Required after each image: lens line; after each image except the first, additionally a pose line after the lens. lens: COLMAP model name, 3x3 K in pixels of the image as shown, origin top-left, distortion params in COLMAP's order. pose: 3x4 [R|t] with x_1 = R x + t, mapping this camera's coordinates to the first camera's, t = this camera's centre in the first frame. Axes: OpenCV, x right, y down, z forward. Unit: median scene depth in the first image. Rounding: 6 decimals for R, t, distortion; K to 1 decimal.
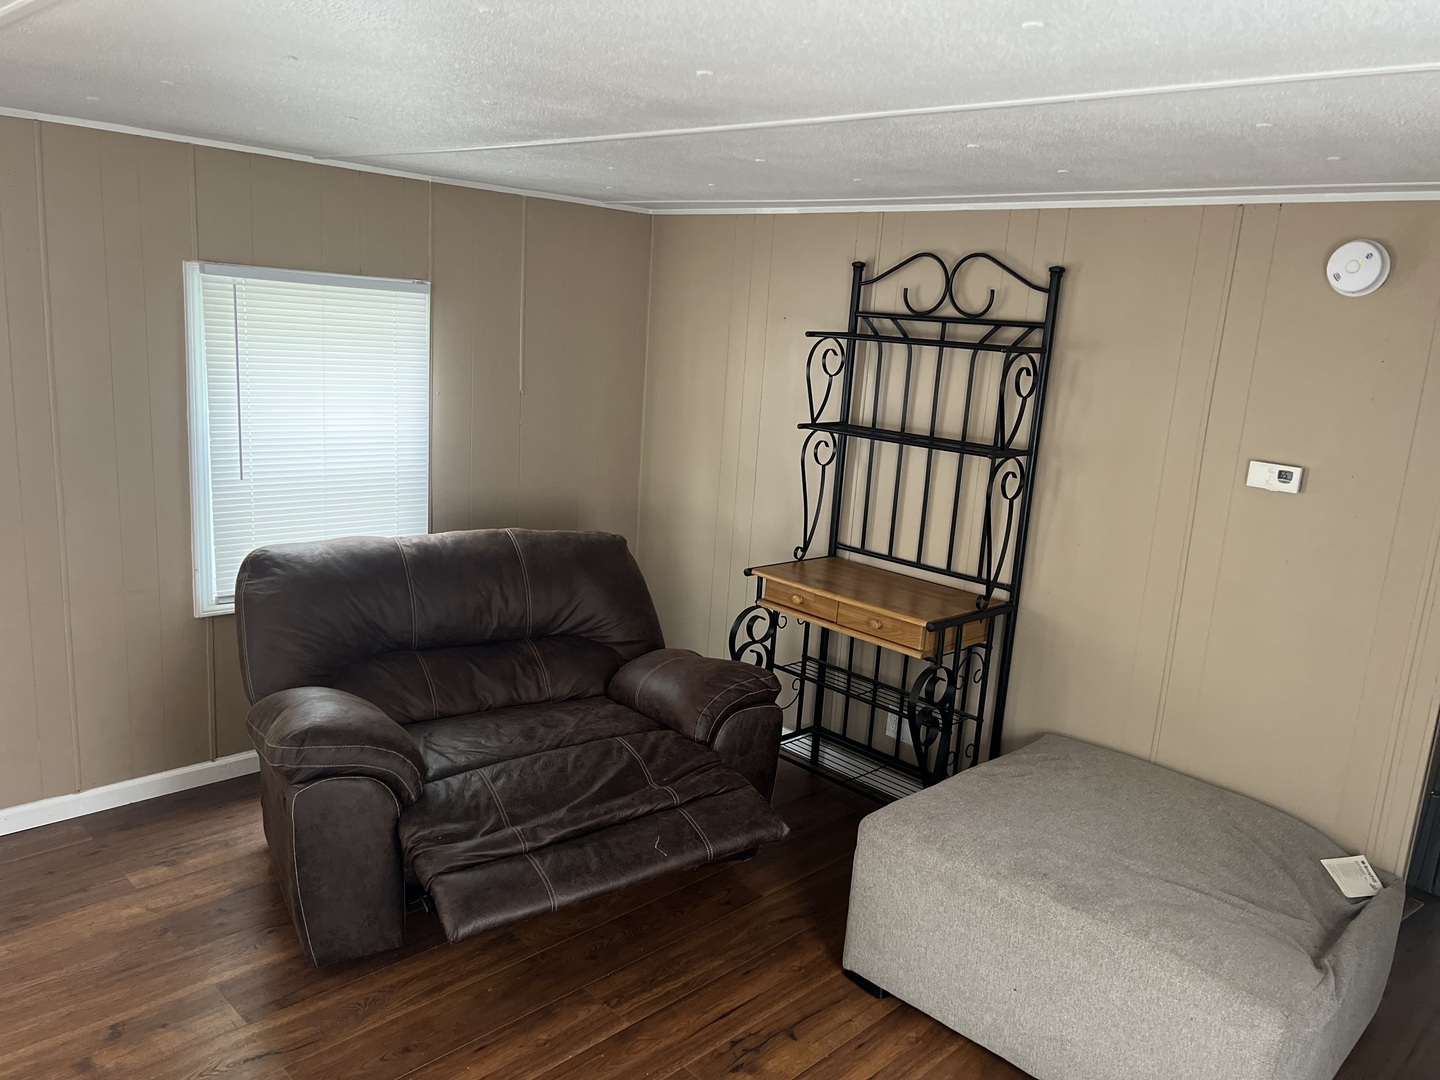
lens RADIAL K [[1086.1, 0, 720.0], [0, 1086.1, 540.0], [0, 0, 1]] dist [0.080946, -0.000696]
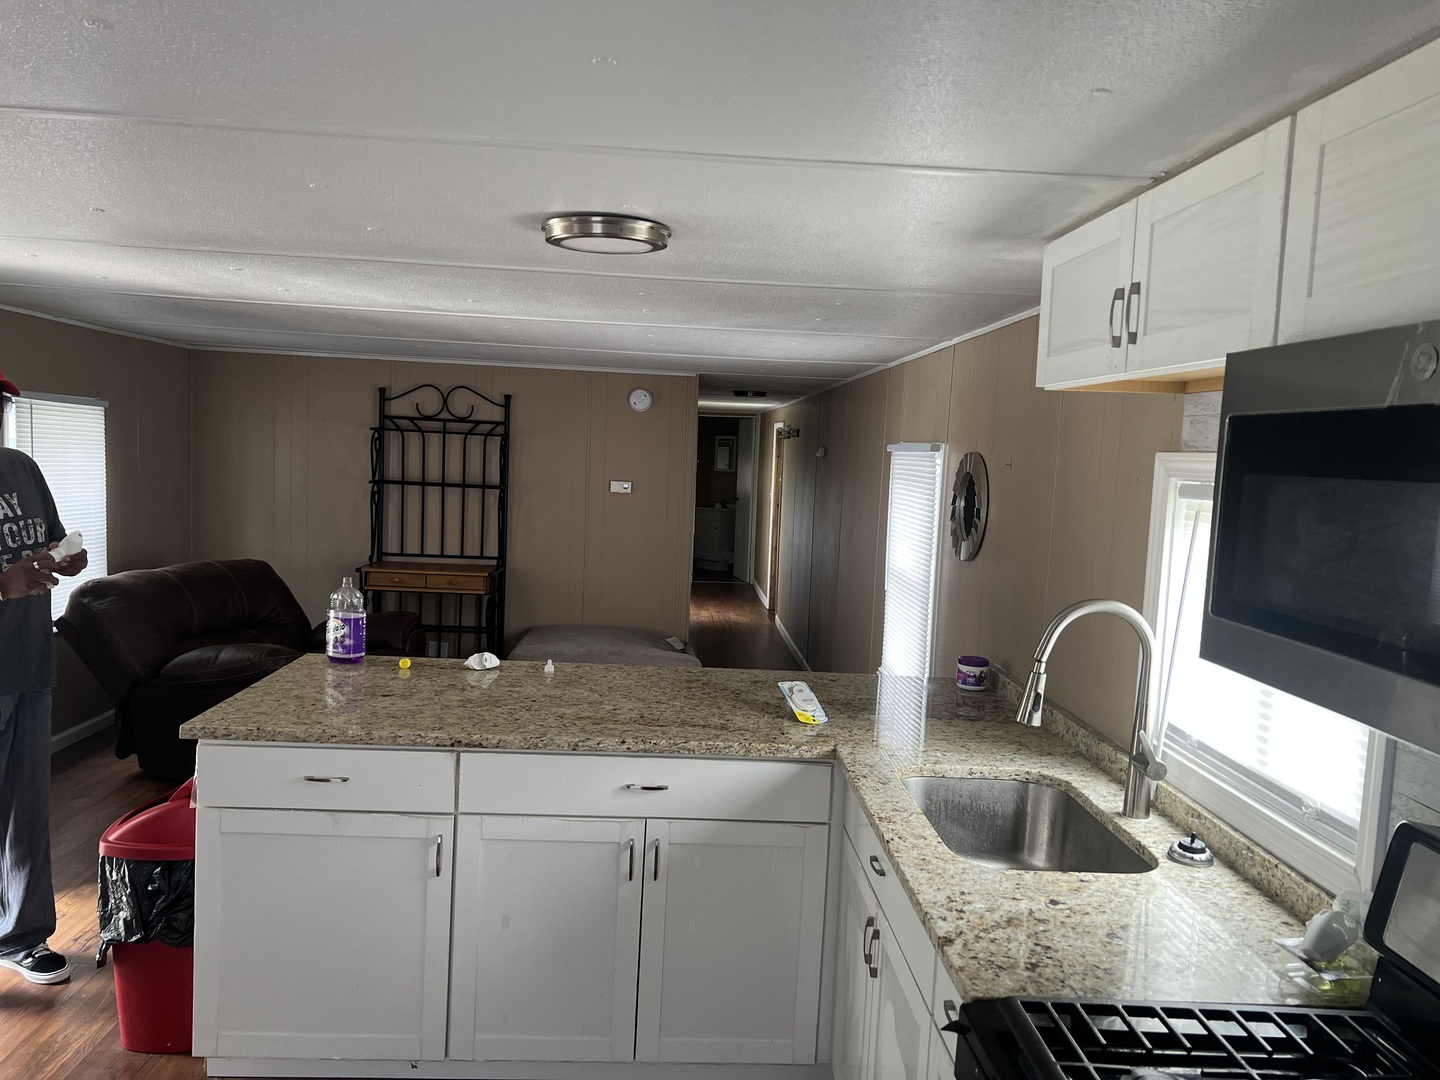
lens RADIAL K [[1086.1, 0, 720.0], [0, 1086.1, 540.0], [0, 0, 1]] dist [0.080946, -0.000696]
pose [[0.675905, -0.098087, 0.730433, -0.853714], [0.153253, 0.988145, -0.009118, 0.087388], [-0.720879, 0.118104, 0.682924, -0.577685]]
